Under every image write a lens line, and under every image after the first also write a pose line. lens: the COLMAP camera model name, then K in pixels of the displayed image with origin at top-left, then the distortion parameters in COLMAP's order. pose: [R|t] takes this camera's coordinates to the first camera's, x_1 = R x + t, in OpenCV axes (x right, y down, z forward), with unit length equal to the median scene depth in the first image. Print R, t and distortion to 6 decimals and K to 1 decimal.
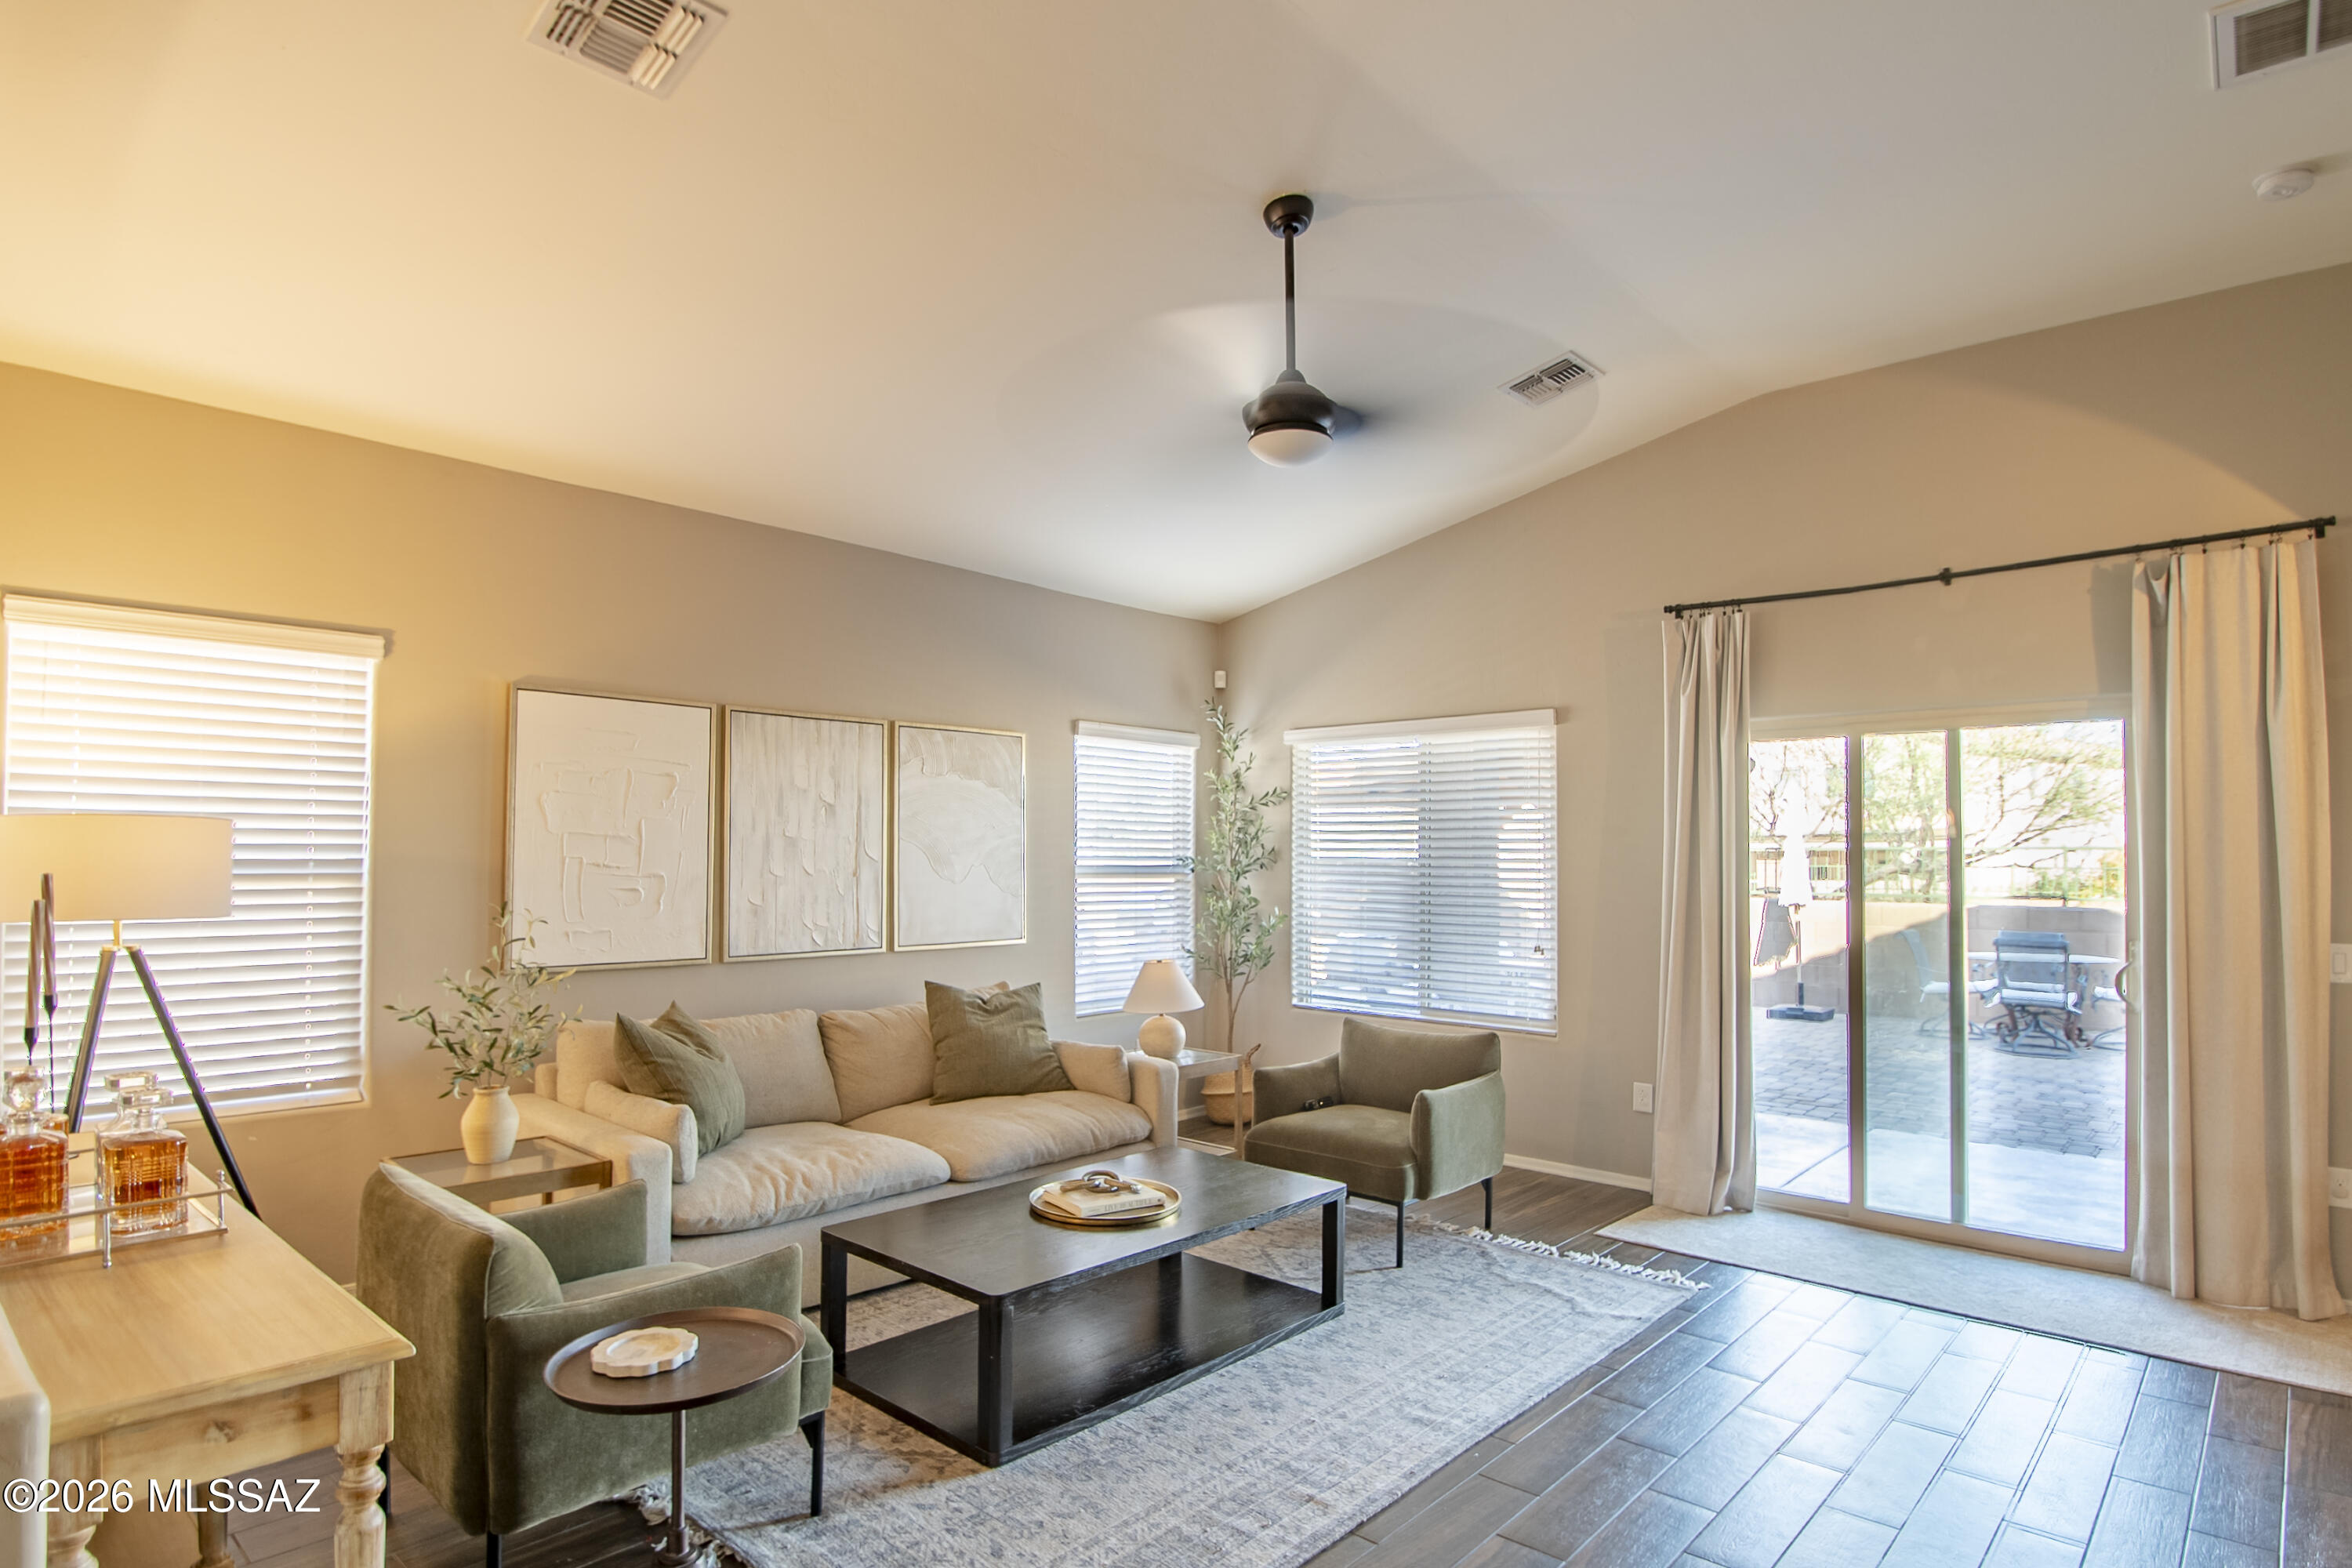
lens RADIAL K [[1251.9, 0, 1173.7], [0, 1251.9, 822.1], [0, 0, 1]] dist [-0.000270, -0.000247]
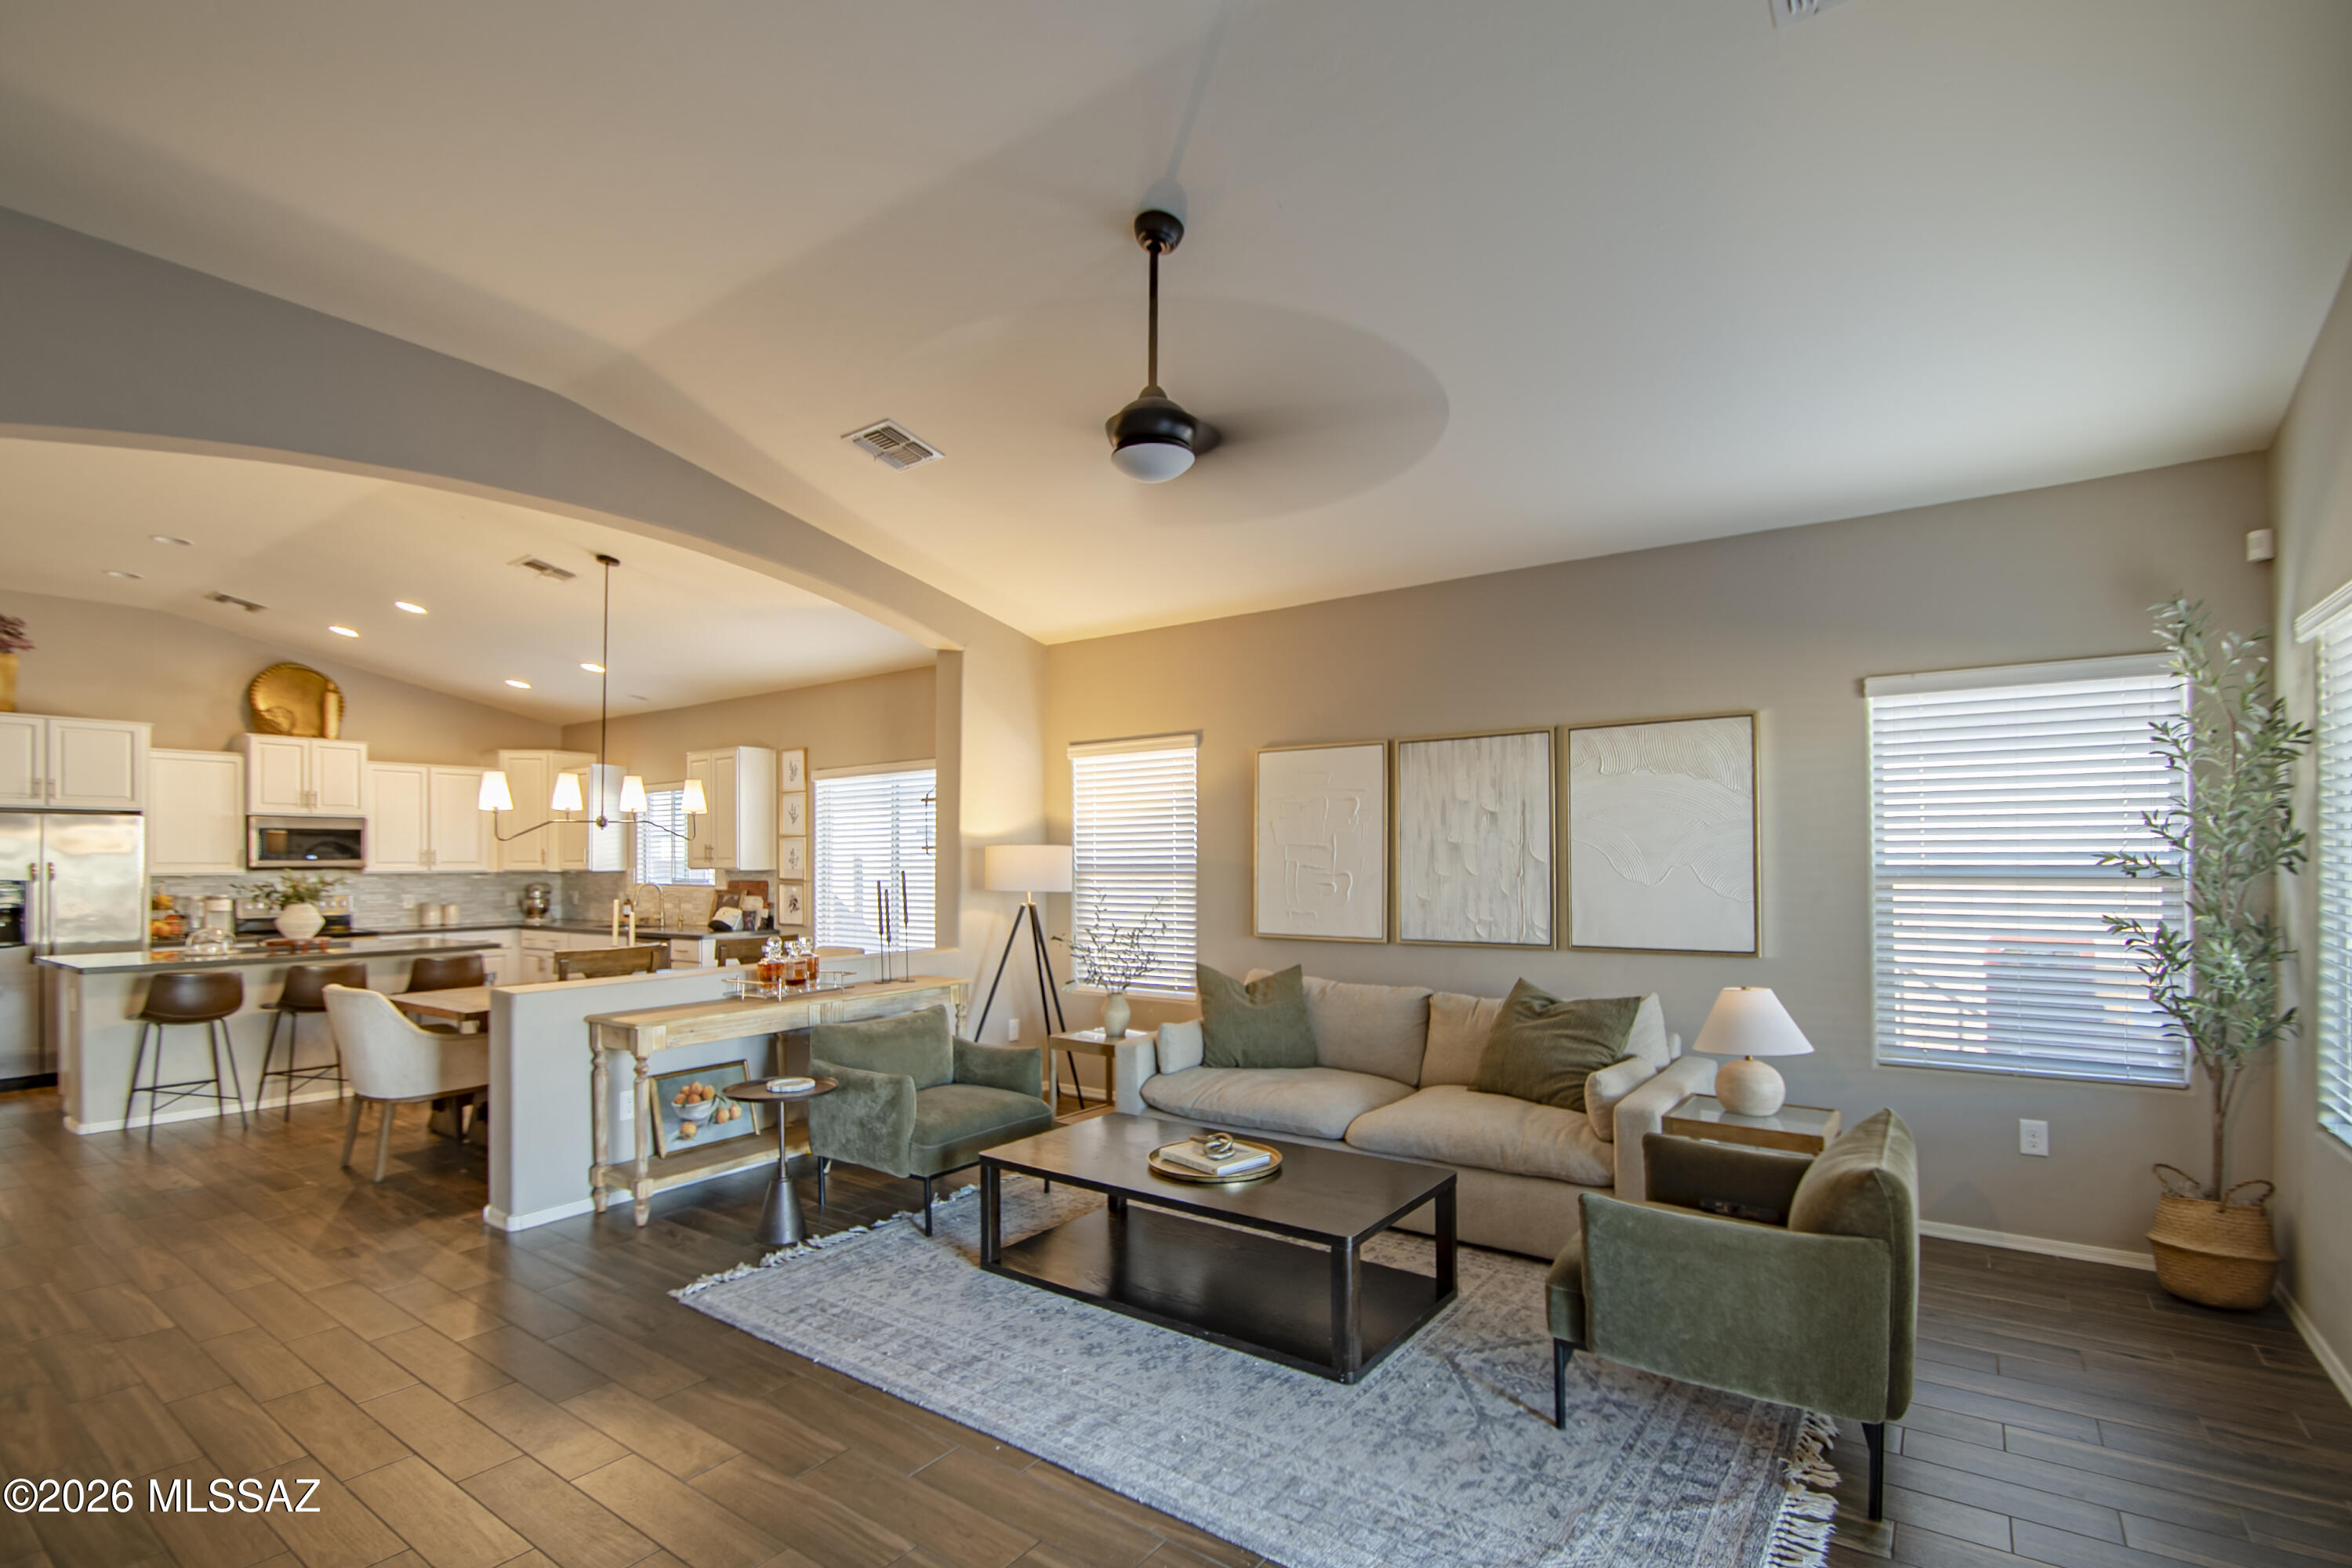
lens RADIAL K [[1096.5, 0, 1187.4], [0, 1096.5, 845.3], [0, 0, 1]] dist [0.001739, 0.000145]
pose [[0.115259, -0.021902, -0.993094, 0.700220], [0.031958, 0.999321, -0.018330, 0.025999], [0.992821, -0.029625, 0.115881, 0.649808]]
